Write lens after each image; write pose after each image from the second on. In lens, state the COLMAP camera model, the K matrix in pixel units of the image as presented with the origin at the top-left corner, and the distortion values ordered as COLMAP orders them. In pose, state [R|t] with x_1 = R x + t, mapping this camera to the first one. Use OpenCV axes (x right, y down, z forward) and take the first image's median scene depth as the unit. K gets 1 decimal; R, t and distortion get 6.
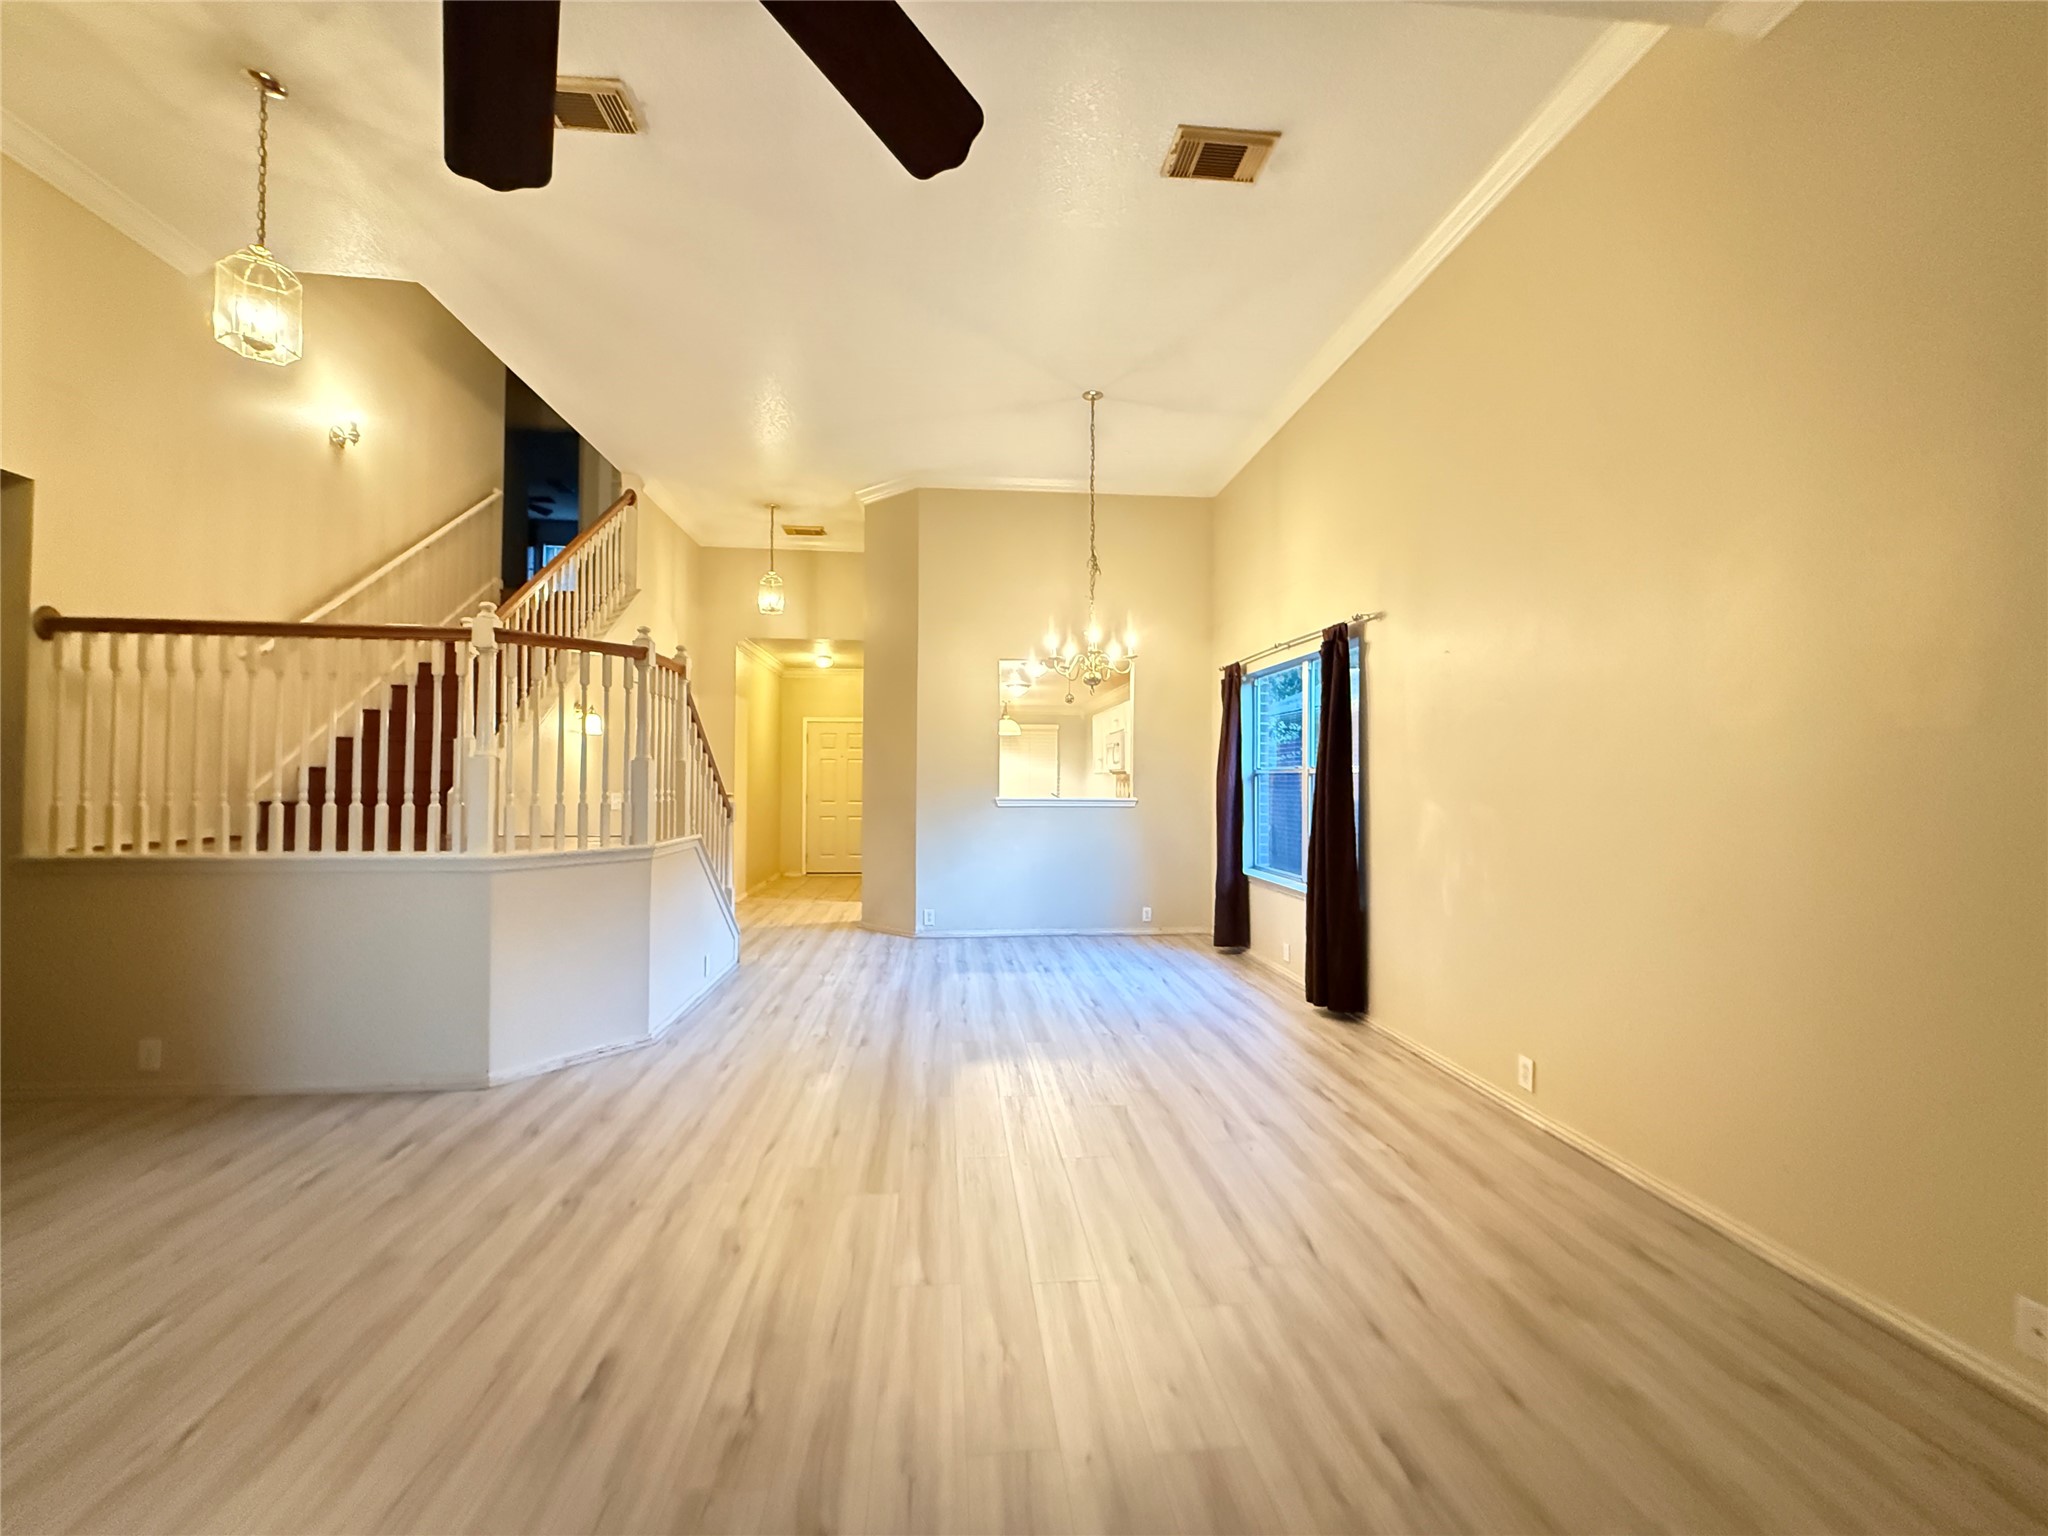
lens RADIAL K [[814.3, 0, 1021.8], [0, 814.3, 766.1], [0, 0, 1]] dist [-0.000859, 0.000055]
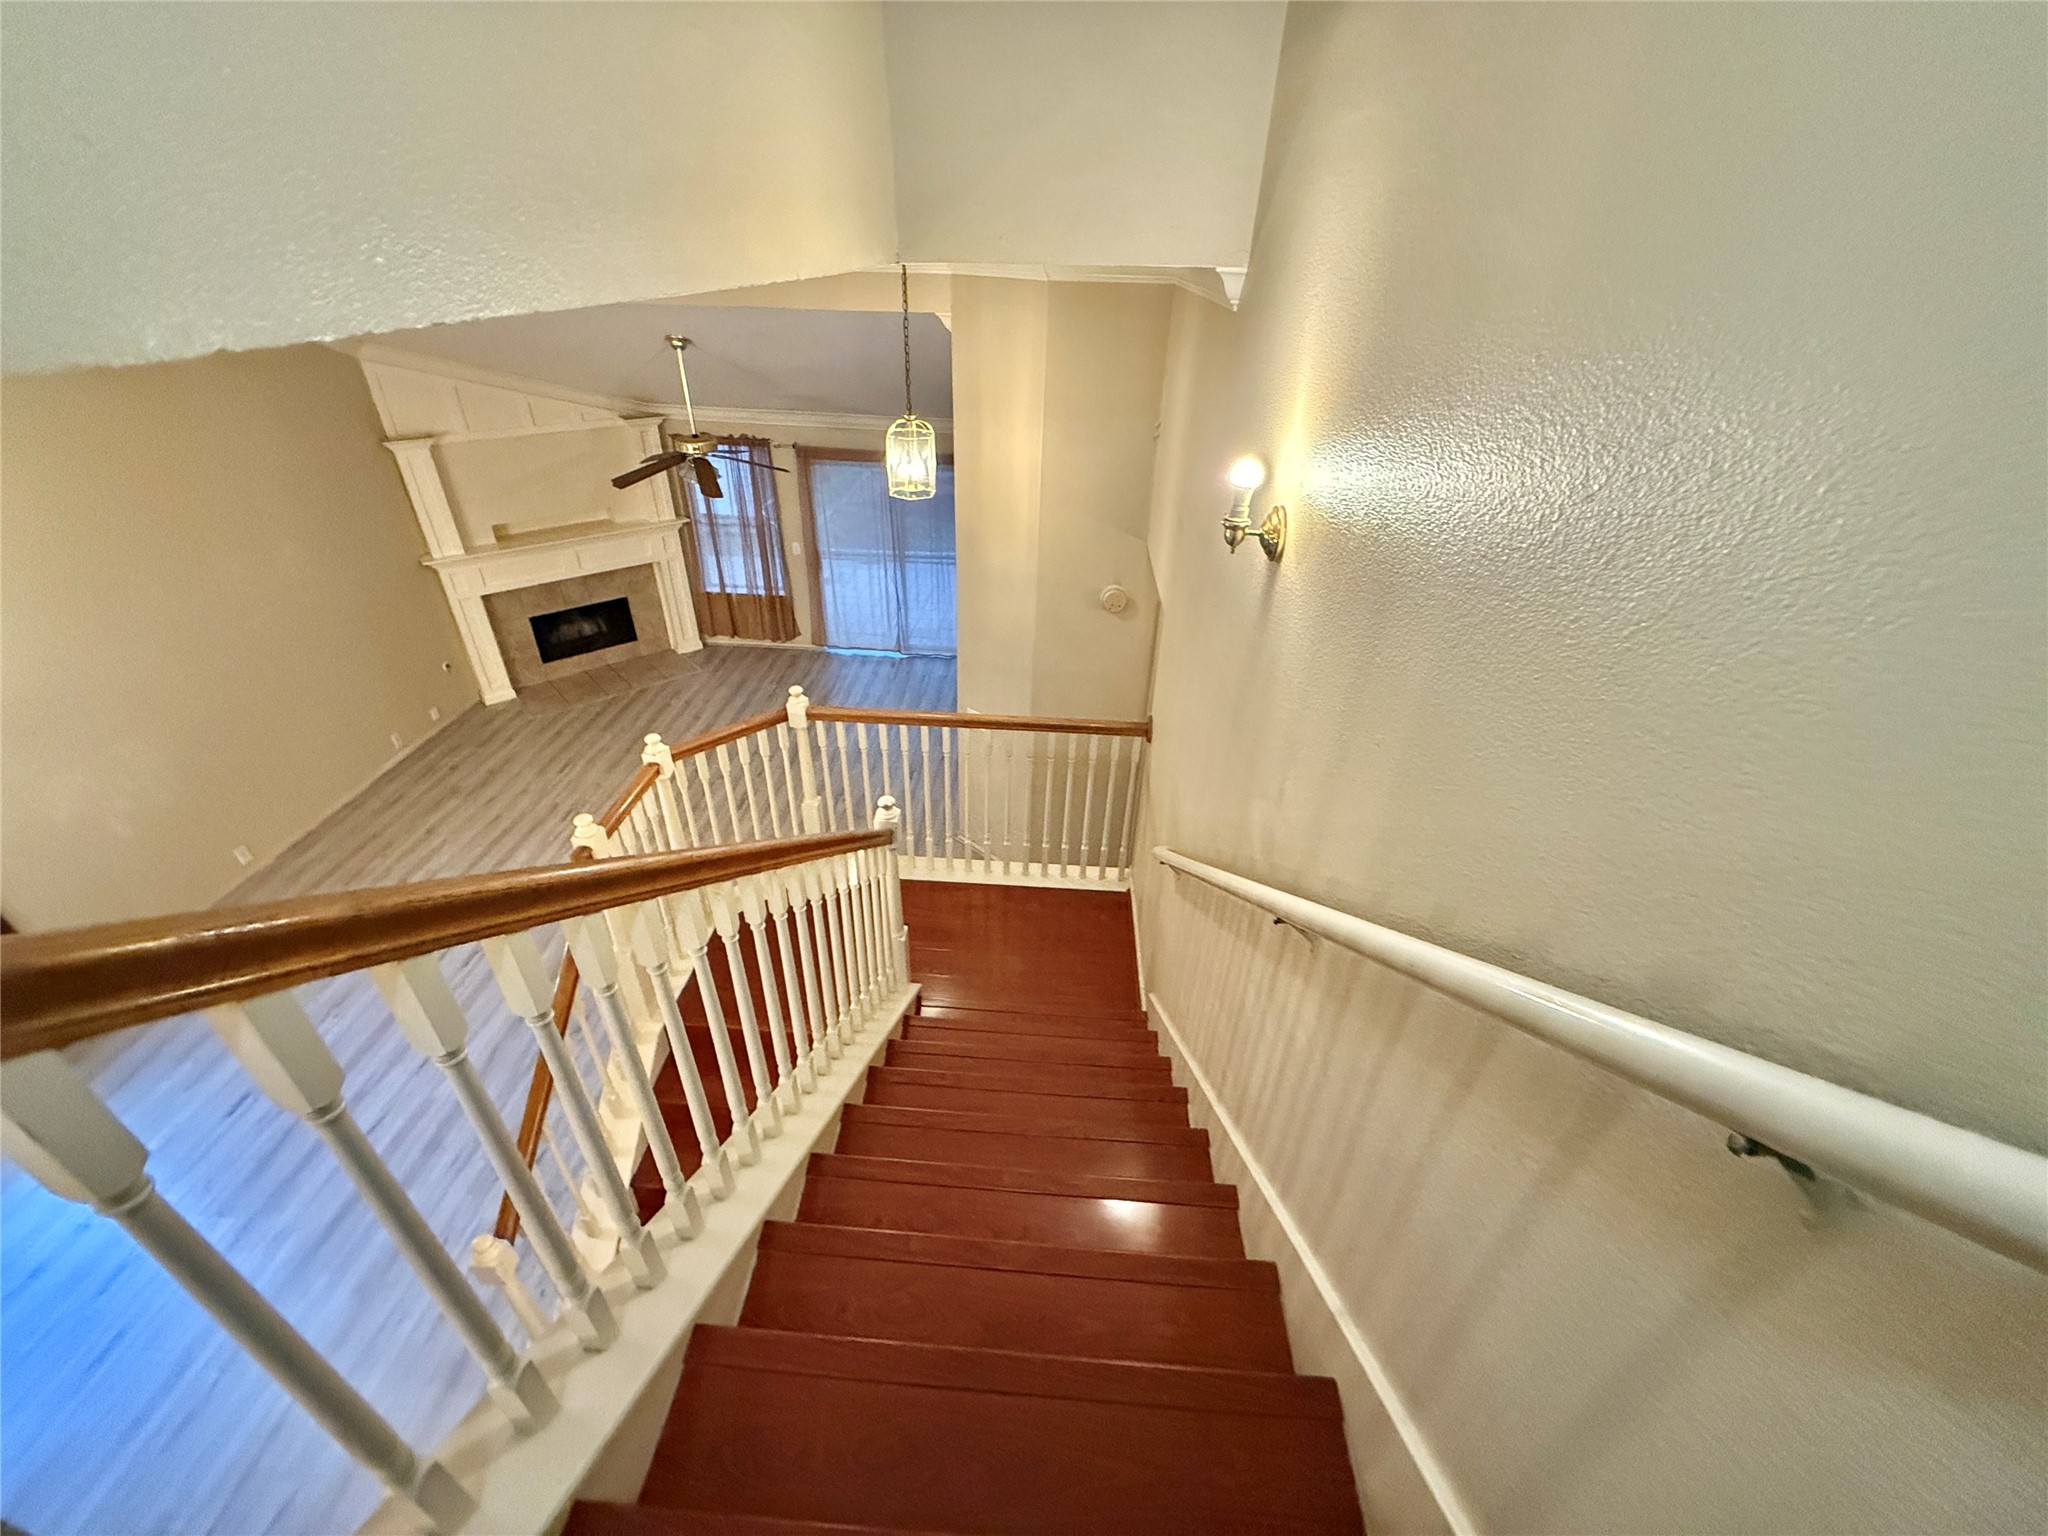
lens RADIAL K [[814.3, 0, 1021.8], [0, 814.3, 766.1], [0, 0, 1]] dist [-0.000859, 0.000055]
pose [[-0.986674, -0.116223, 0.113871, -1.105841], [-0.037055, 0.841957, 0.538271, -0.722044], [-0.158434, 0.526878, -0.835044, 1.905135]]
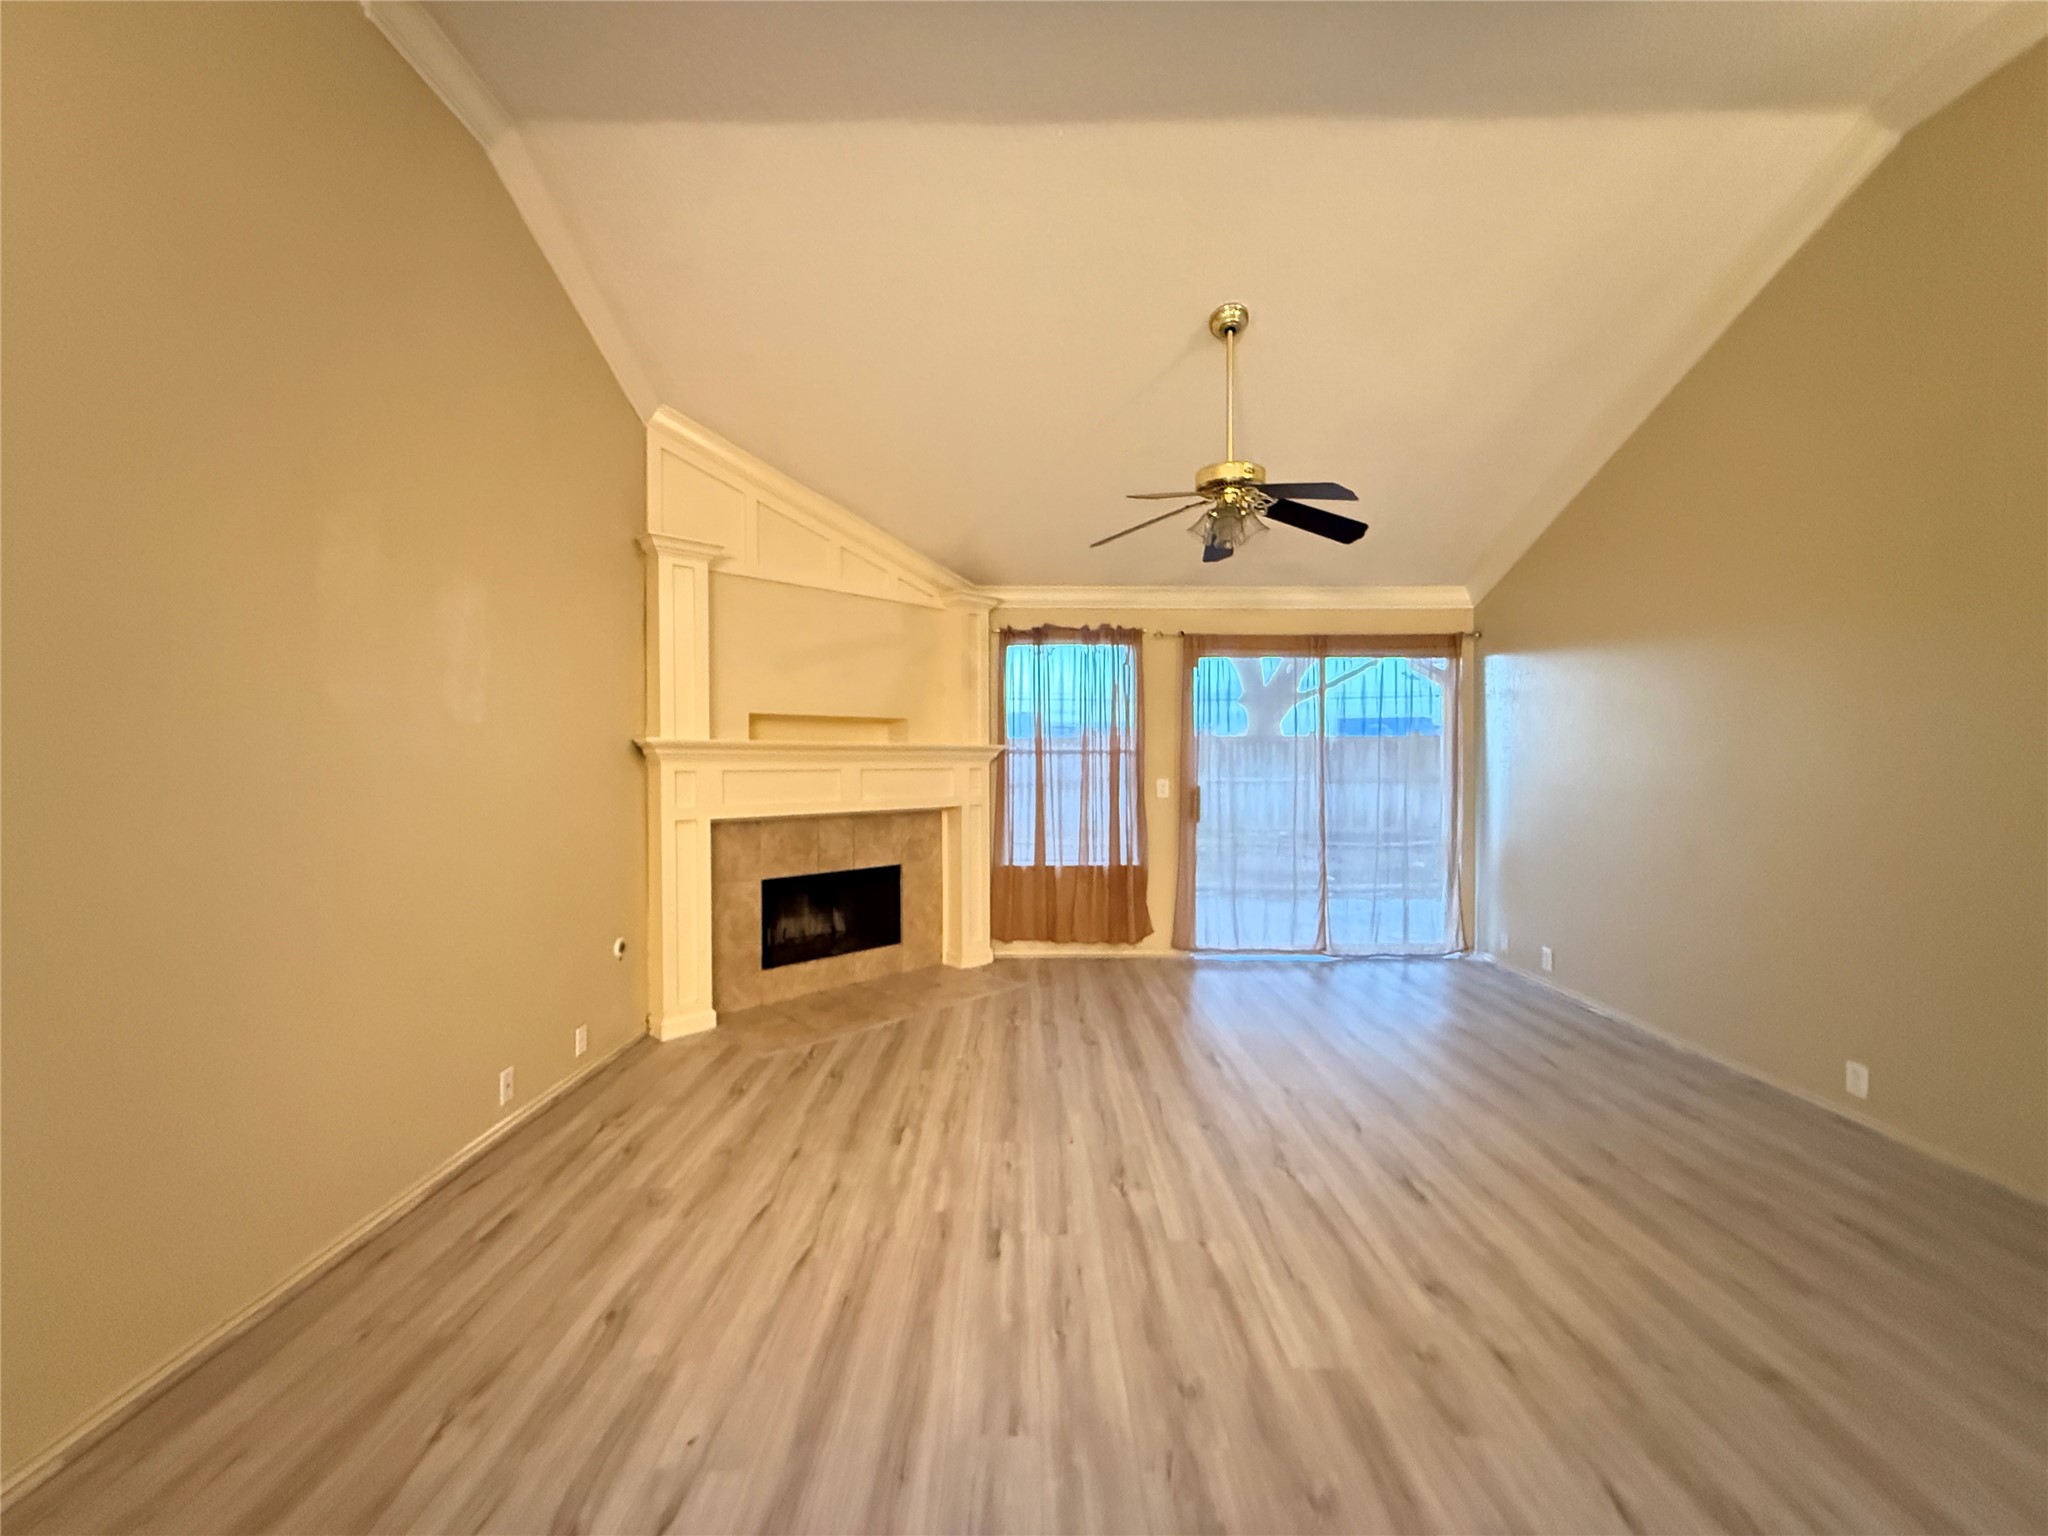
lens RADIAL K [[814.3, 0, 1021.8], [0, 814.3, 766.1], [0, 0, 1]] dist [-0.000859, 0.000055]
pose [[-0.994934, -0.001025, 0.100528, 0.005018], [-0.001326, 0.999995, -0.002930, 0.013739], [-0.100525, -0.003048, -0.994930, 1.239566]]
